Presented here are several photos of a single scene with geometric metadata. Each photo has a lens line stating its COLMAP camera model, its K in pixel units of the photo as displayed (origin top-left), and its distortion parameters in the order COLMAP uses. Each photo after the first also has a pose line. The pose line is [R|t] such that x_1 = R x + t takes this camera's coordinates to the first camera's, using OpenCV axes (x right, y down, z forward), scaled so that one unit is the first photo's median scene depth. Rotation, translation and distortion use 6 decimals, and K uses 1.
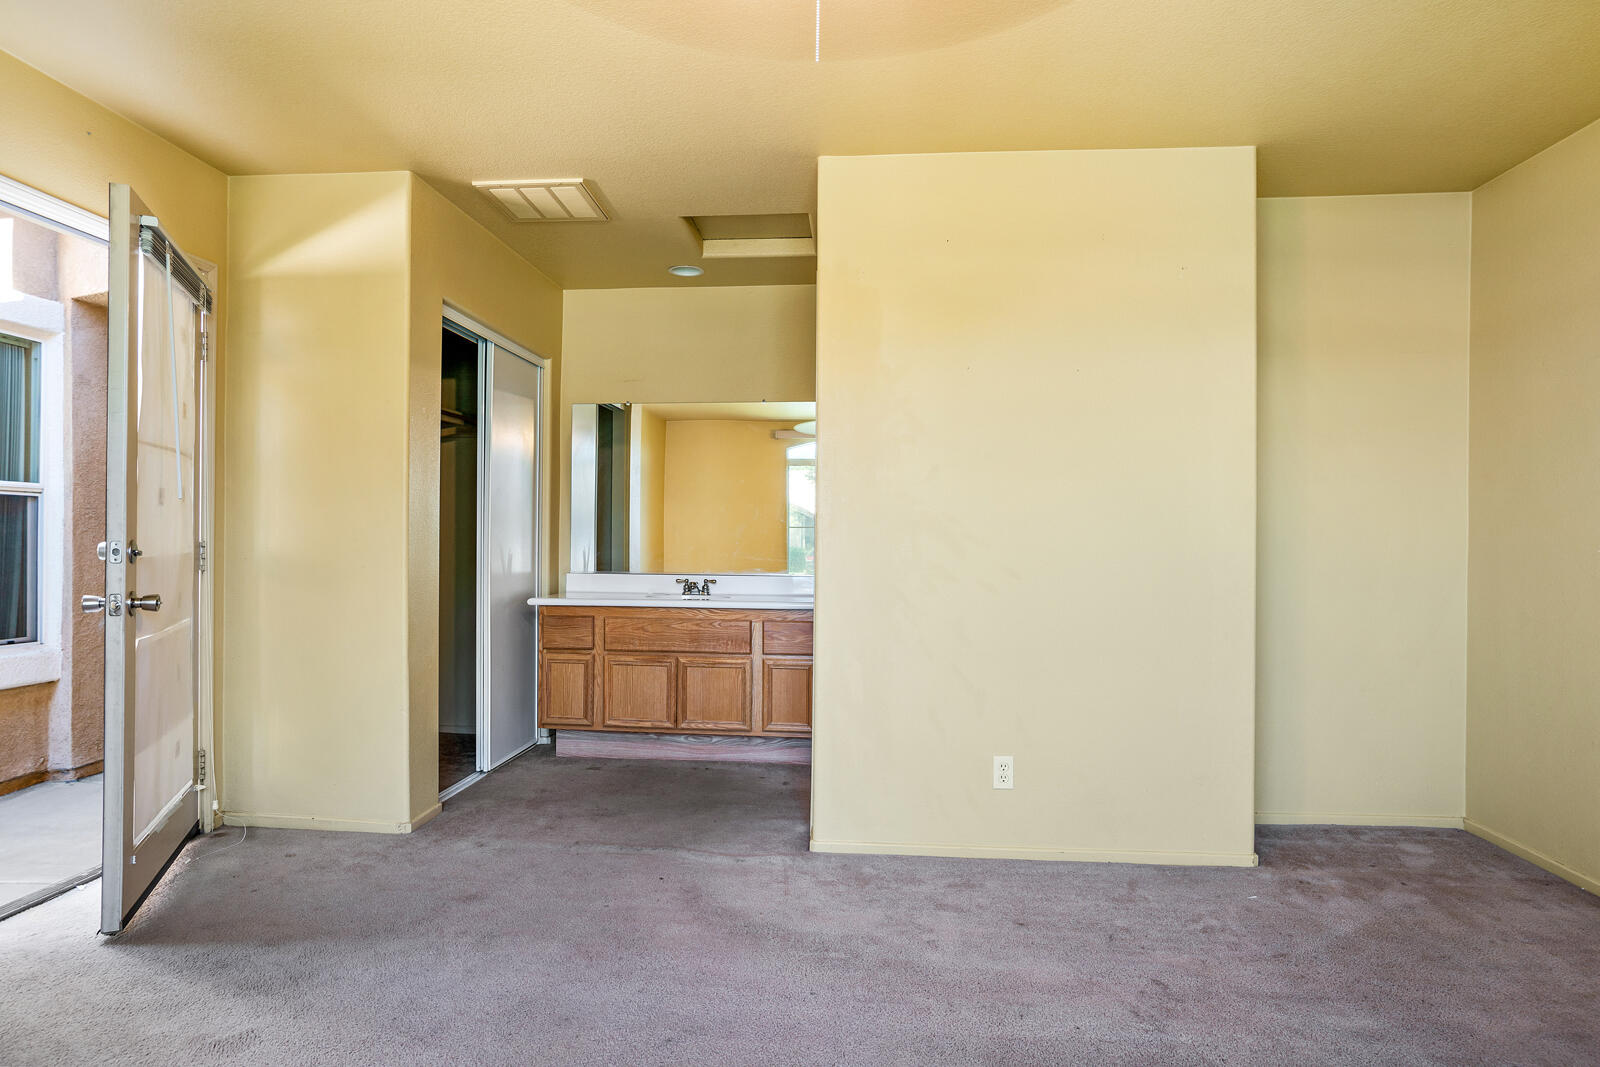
lens RADIAL K [[898.9, 0, 800.0], [0, 898.9, 533.5], [0, 0, 1]] dist [-0.057272, 0.053727]
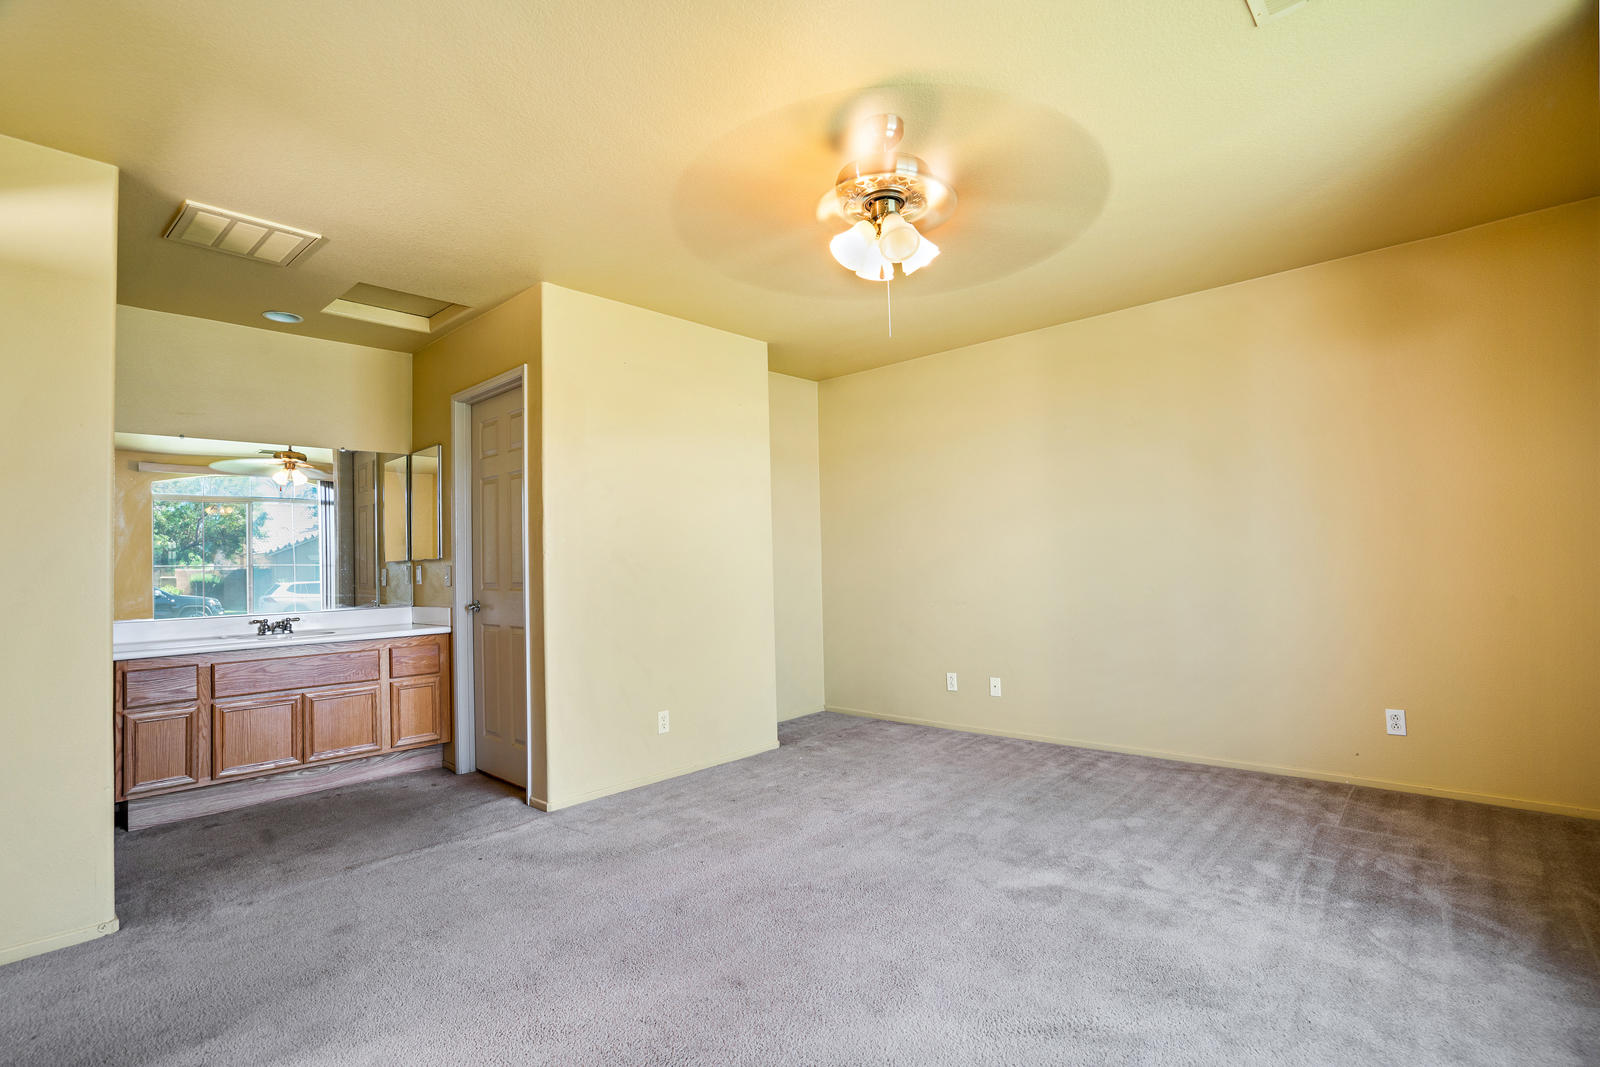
lens RADIAL K [[756.1, 0, 800.0], [0, 756.1, 533.5], [0, 0, 1]] dist [-0.058407, 0.023825]
pose [[0.604399, 0.005676, 0.796661, -0.476539], [0.027529, 0.999229, -0.028005, -0.005622], [-0.796206, 0.038858, 0.603777, 0.030725]]
